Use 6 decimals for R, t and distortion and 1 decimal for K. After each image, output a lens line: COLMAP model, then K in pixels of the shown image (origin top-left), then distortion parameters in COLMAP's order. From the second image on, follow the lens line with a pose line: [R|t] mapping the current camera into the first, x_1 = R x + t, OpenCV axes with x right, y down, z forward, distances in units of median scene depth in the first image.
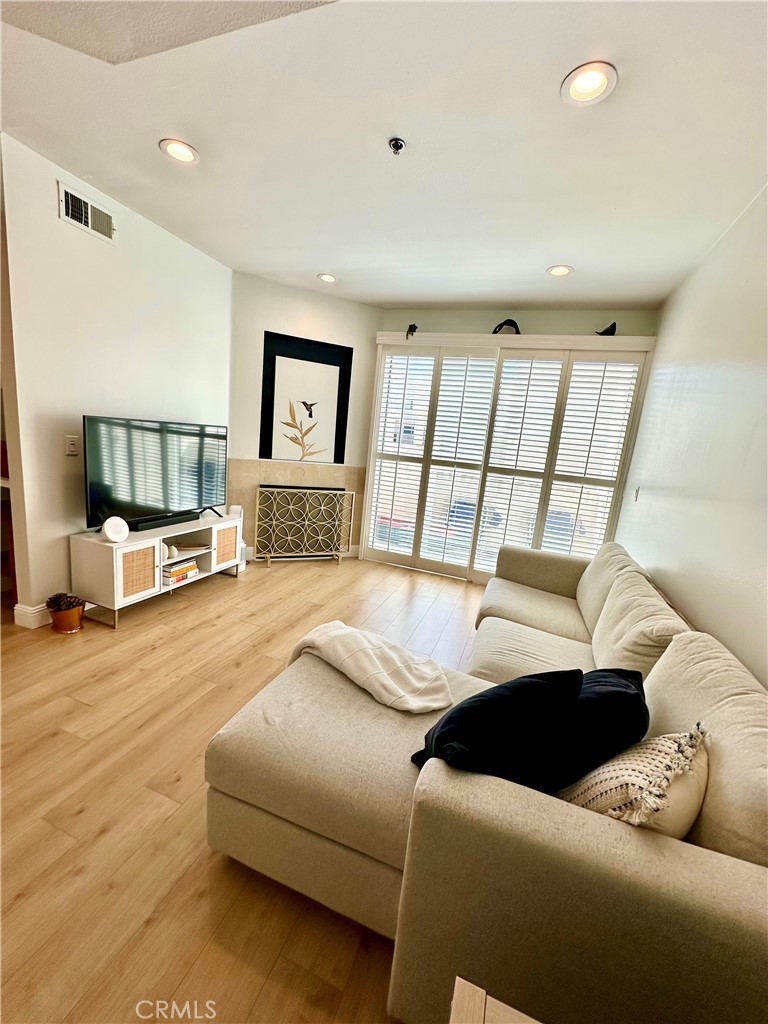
lens RADIAL K [[412.5, 0, 384.0], [0, 412.5, 512.0], [0, 0, 1]] dist [0.000297, 0.000057]
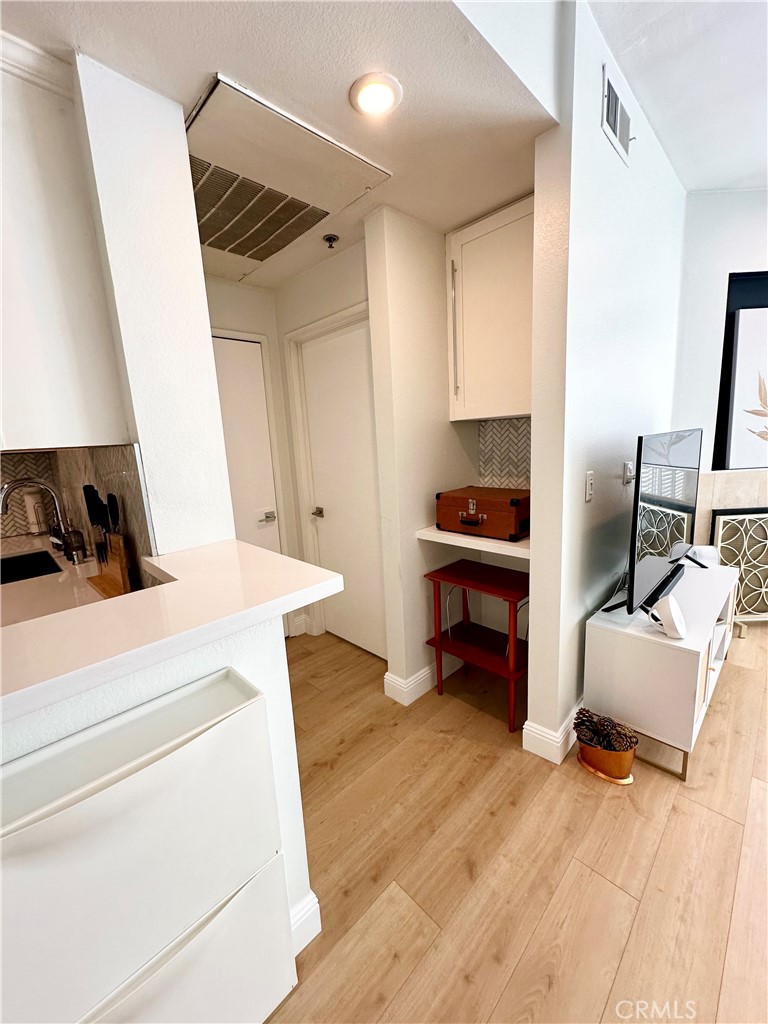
lens RADIAL K [[412.5, 0, 384.0], [0, 412.5, 512.0], [0, 0, 1]] dist [0.000297, 0.000057]
pose [[0.896480, -0.056994, -0.439402, -0.510633], [0.055071, 0.998335, -0.017135, -0.085030], [0.439648, -0.008837, 0.898127, 0.179209]]
